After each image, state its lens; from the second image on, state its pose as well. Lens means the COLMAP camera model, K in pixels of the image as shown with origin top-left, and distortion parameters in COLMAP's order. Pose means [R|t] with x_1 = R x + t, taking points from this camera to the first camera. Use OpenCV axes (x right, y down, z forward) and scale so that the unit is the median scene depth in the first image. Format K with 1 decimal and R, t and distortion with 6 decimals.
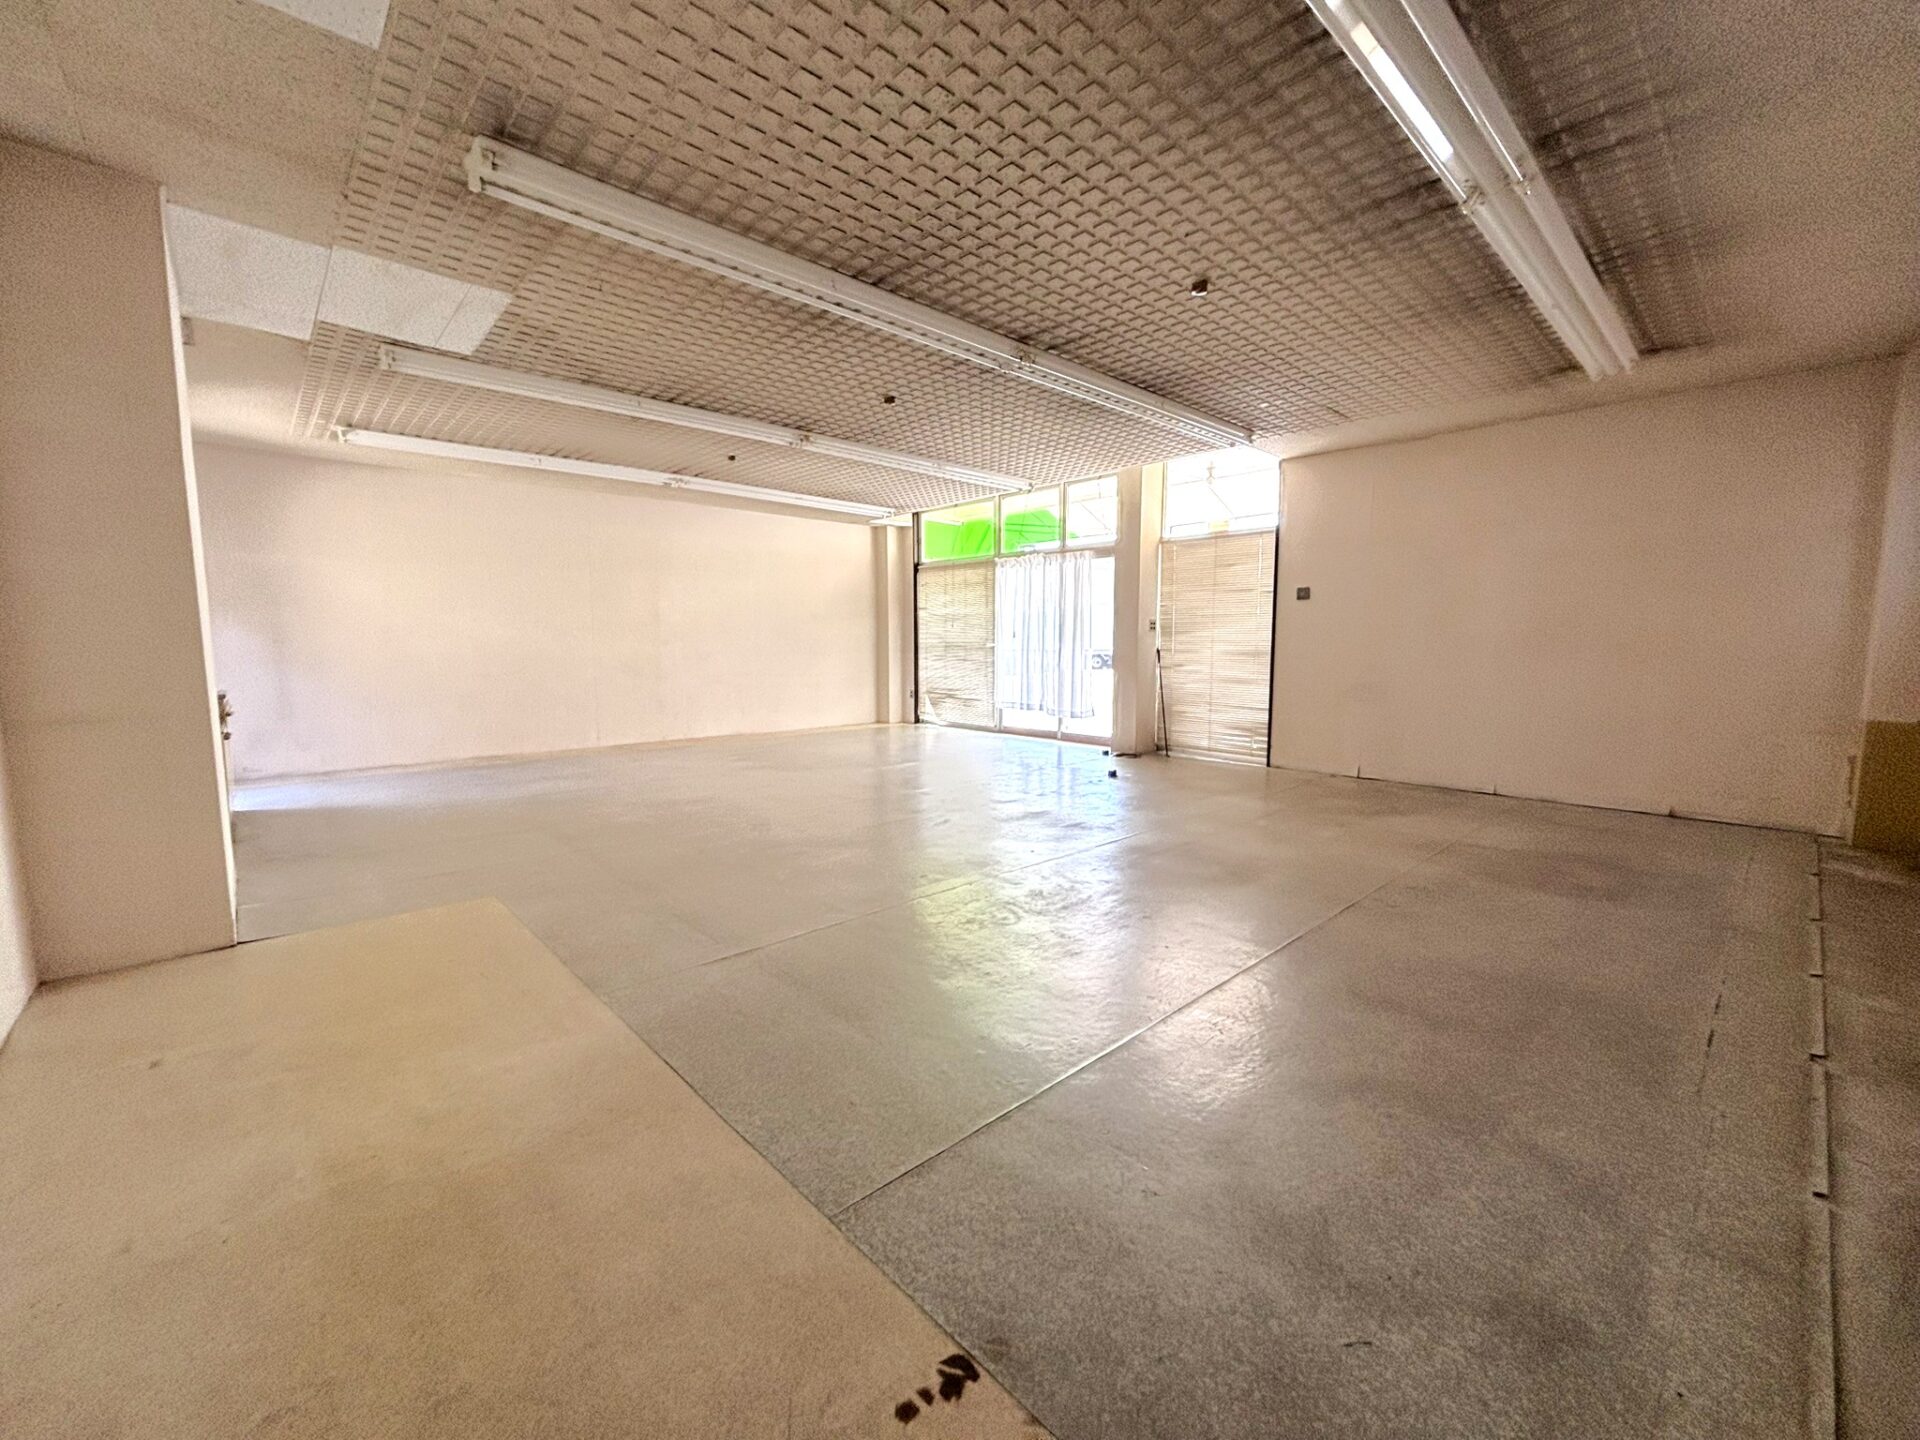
lens RADIAL K [[769.3, 0, 954.1], [0, 769.3, 726.8], [0, 0, 1]] dist [0.000009, -0.000351]
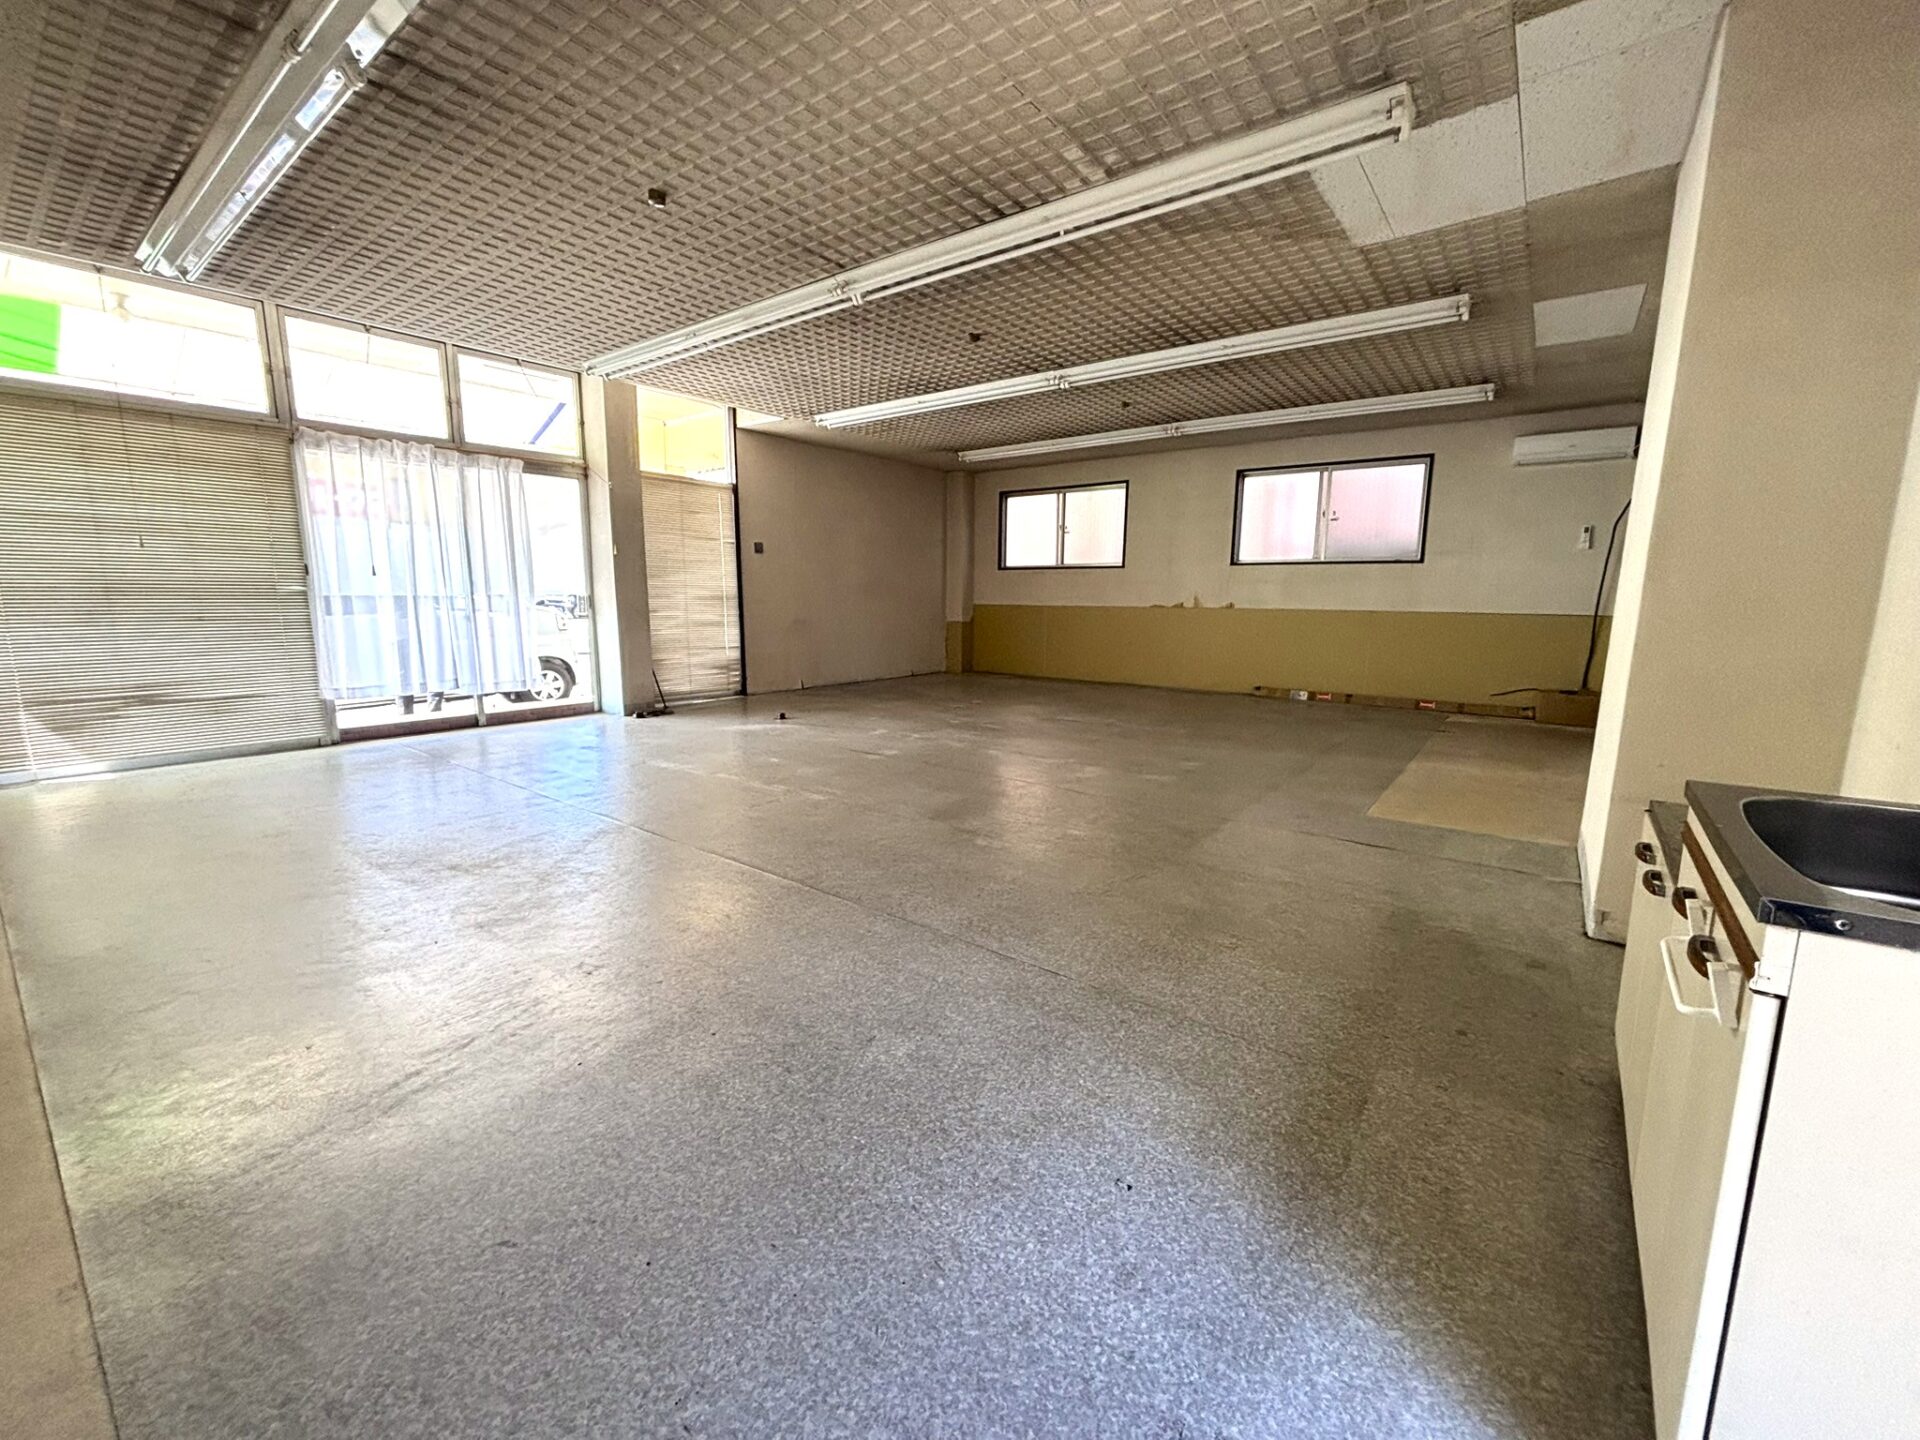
lens RADIAL K [[769.3, 0, 954.1], [0, 769.3, 726.8], [0, 0, 1]] dist [0.000009, -0.000351]
pose [[-0.175966, -0.172818, 0.969108, -0.729183], [0.098369, 0.976455, 0.191989, -0.088348], [-0.979469, 0.129114, -0.154823, 0.816362]]
